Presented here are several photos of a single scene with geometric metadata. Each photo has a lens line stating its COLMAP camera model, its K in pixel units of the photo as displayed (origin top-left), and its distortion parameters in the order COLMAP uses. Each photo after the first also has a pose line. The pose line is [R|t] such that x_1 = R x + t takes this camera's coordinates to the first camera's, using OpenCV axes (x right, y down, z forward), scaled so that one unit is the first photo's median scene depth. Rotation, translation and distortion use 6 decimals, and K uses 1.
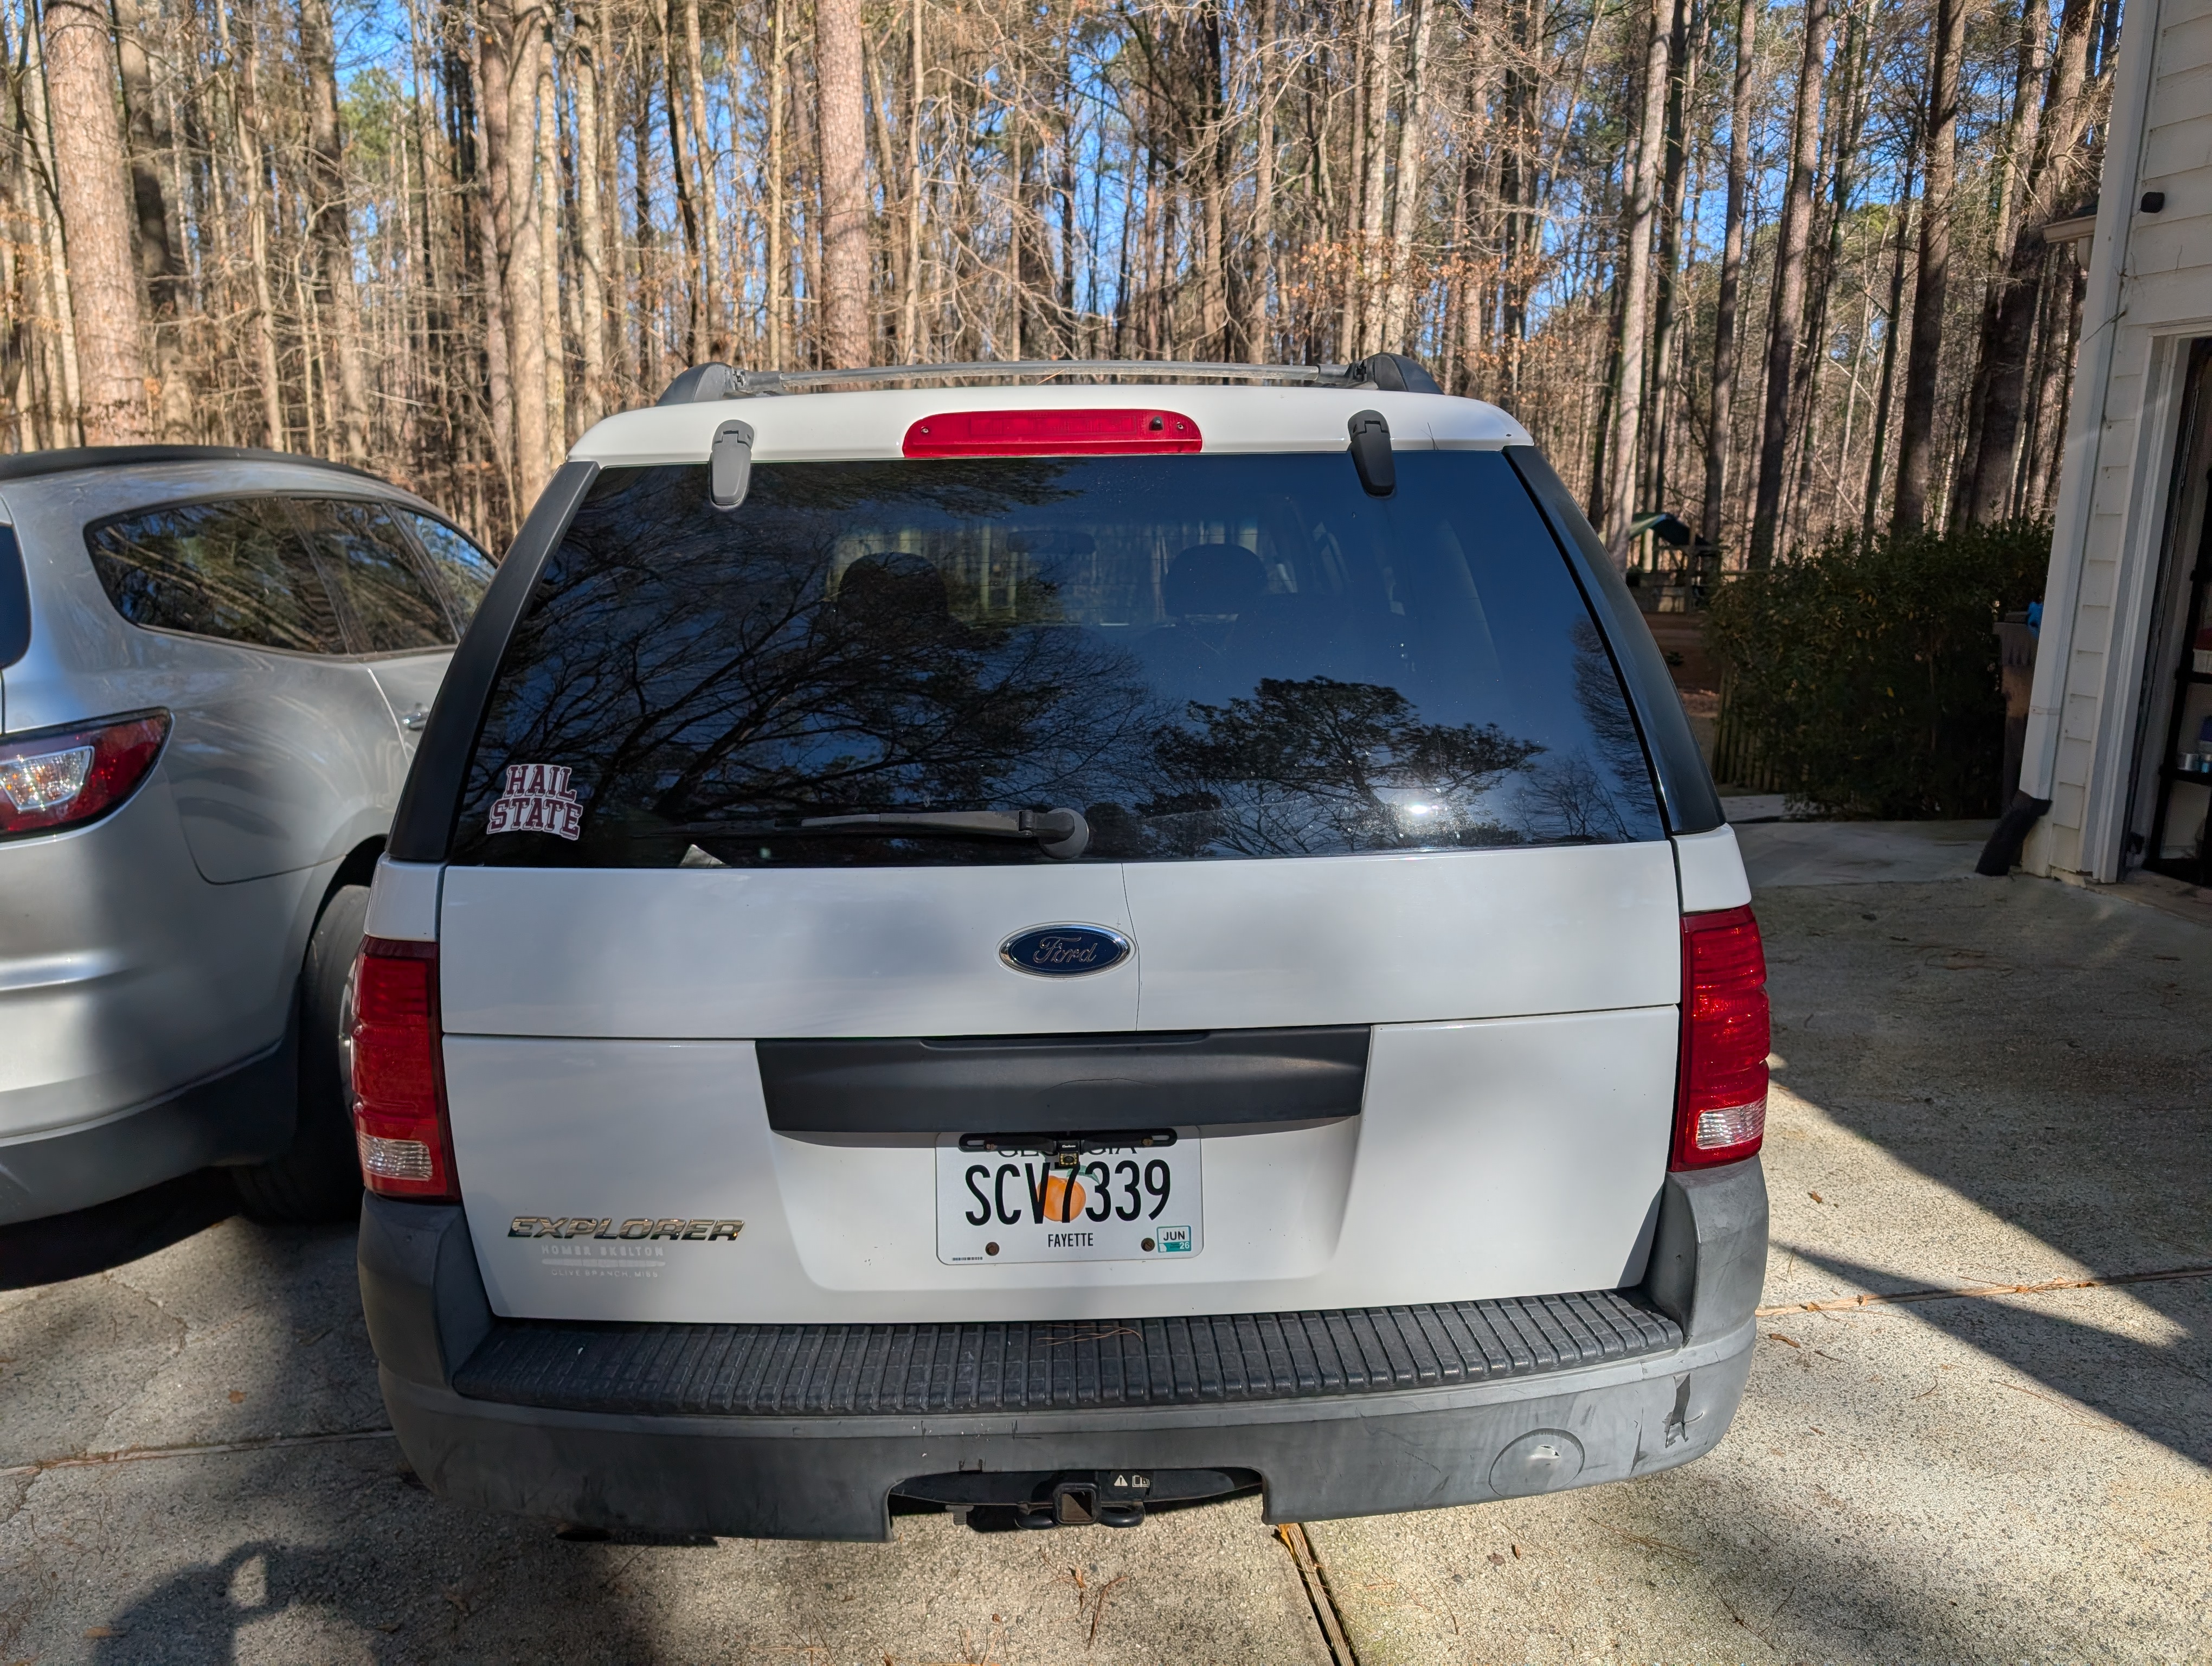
lens RADIAL K [[1562.3, 0, 1109.8], [0, 1562.3, 830.5], [0, 0, 1]] dist [-0.014037, -0.001026]
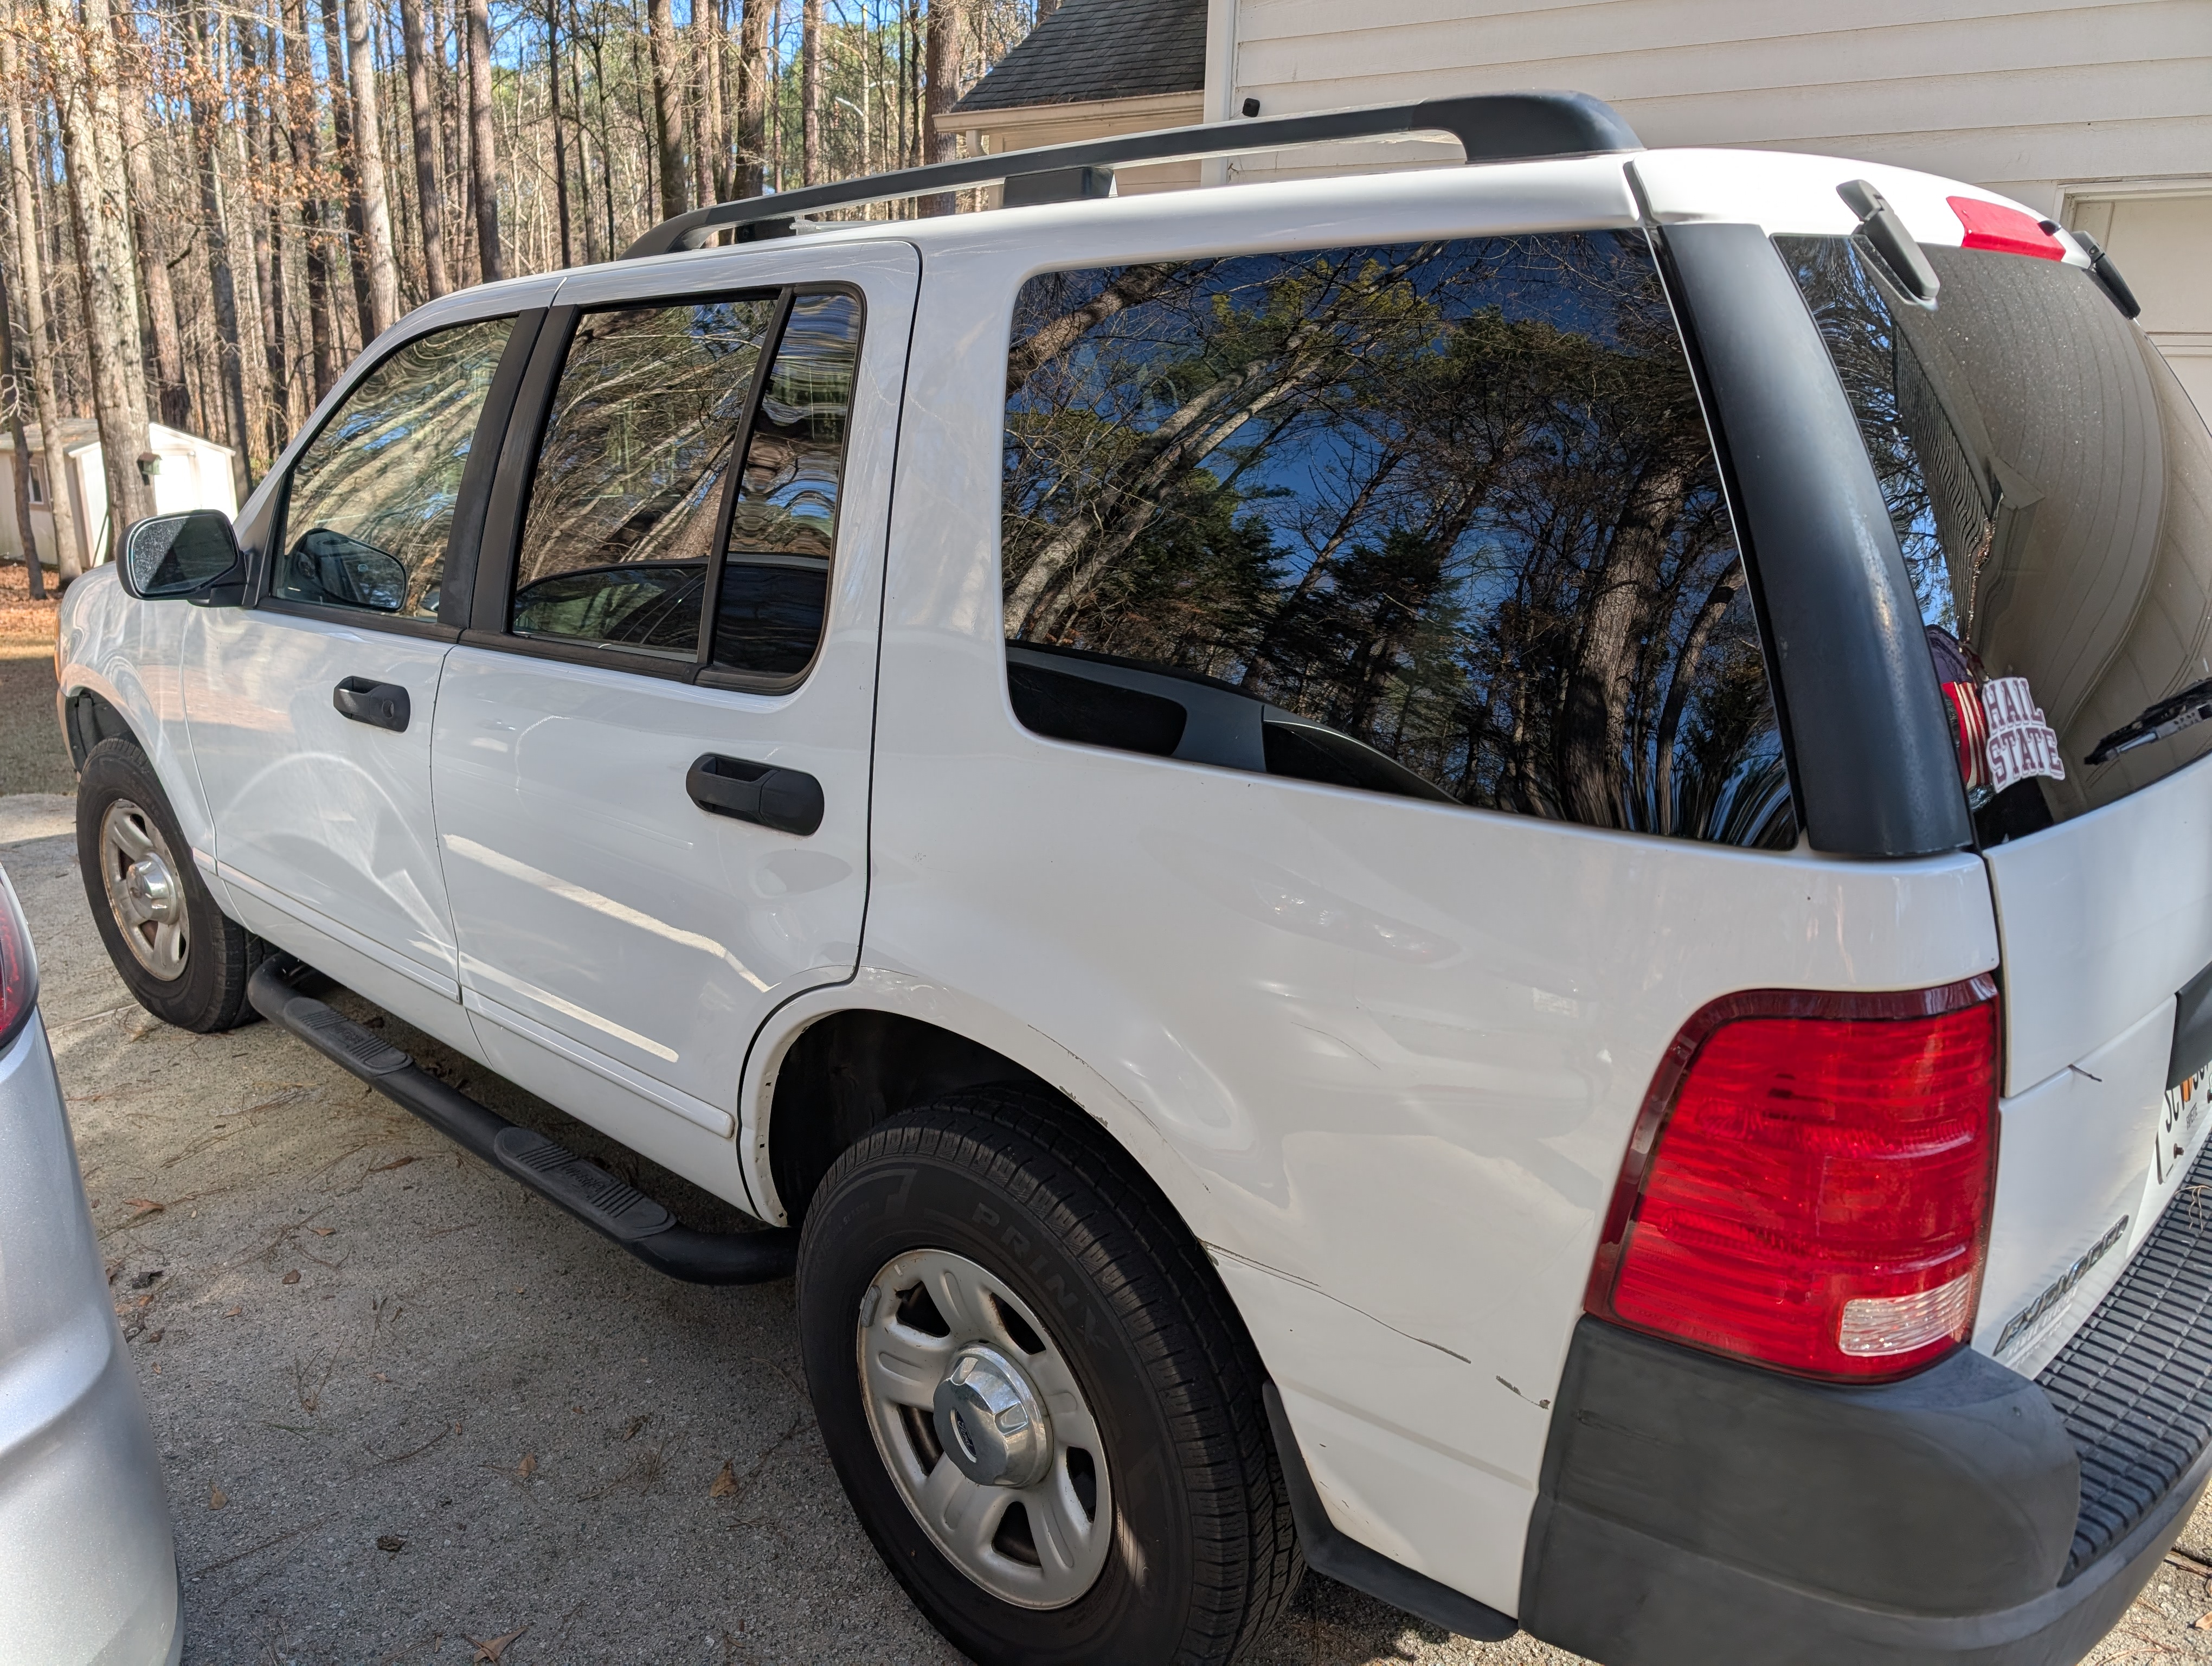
lens RADIAL K [[1562.3, 0, 1106.1], [0, 1562.3, 838.9], [0, 0, 1]] dist [-0.014037, -0.001026]
pose [[0.689019, -0.184924, 0.700754, -0.362921], [0.125619, 0.982737, 0.135822, -0.037332], [-0.713774, -0.005555, 0.700354, 0.259057]]
